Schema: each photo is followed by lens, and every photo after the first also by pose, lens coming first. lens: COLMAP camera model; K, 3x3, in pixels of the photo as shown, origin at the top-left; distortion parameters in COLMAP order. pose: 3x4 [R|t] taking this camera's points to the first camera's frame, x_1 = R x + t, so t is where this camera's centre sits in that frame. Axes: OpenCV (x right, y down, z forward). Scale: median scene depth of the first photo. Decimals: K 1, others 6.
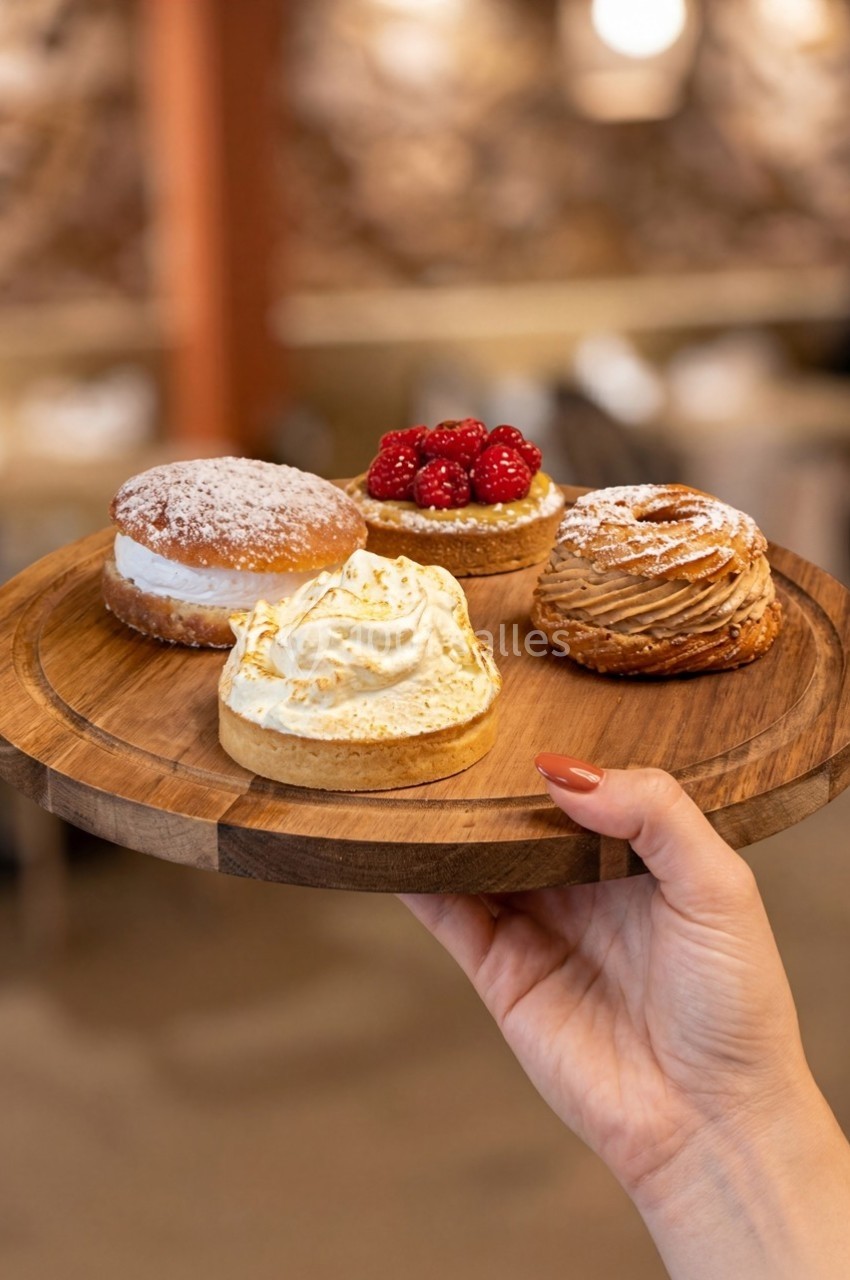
lens RADIAL K [[568.5, 0, 425.0], [0, 568.5, 640.0], [0, 0, 1]] dist [-0.001391, 0.000083]
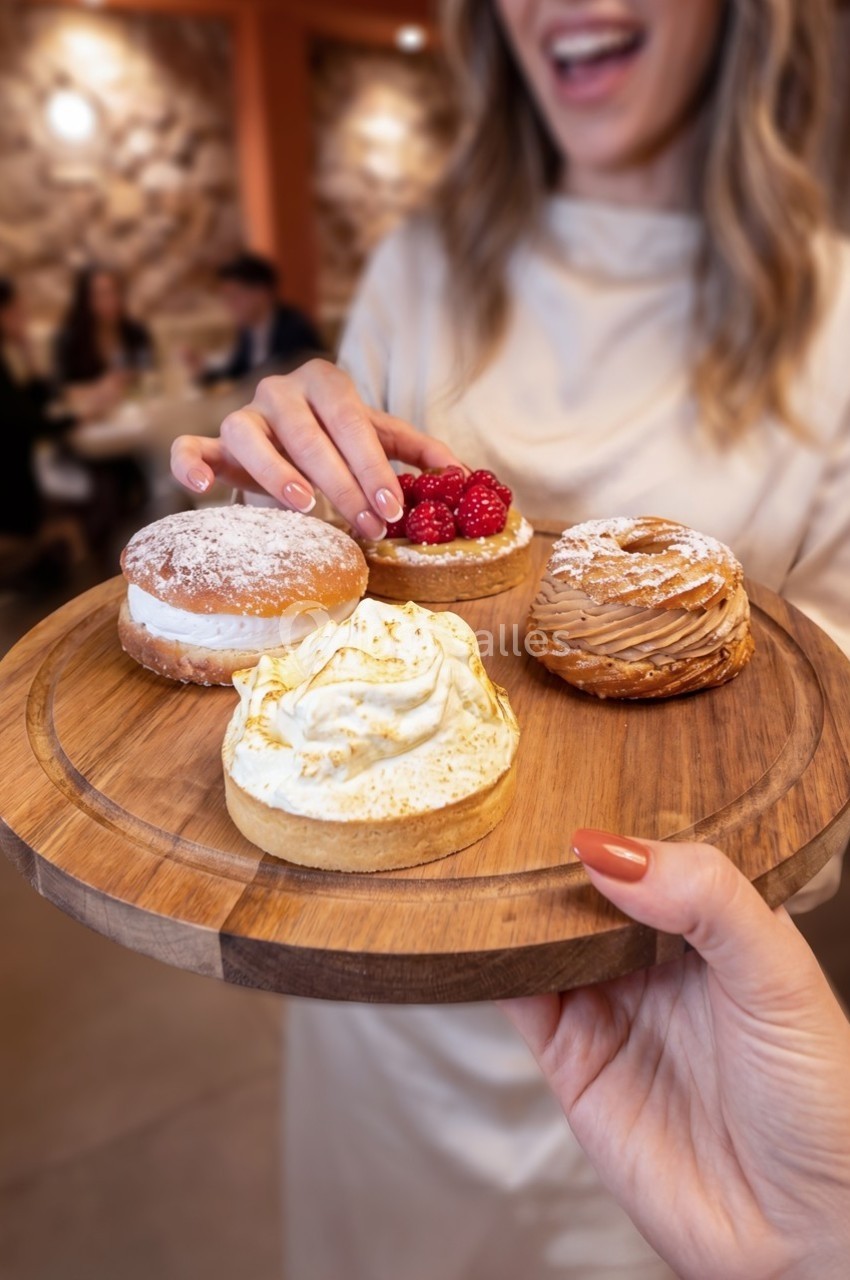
lens RADIAL K [[494.5, 0, 440.8], [0, 494.5, 633.4], [0, 0, 1]] dist [0.031718, -0.038718]
pose [[0.997836, -0.047850, 0.045101, -0.022454], [0.049784, 0.997843, -0.042795, -0.041831], [-0.042956, 0.044948, 0.998065, 0.114012]]
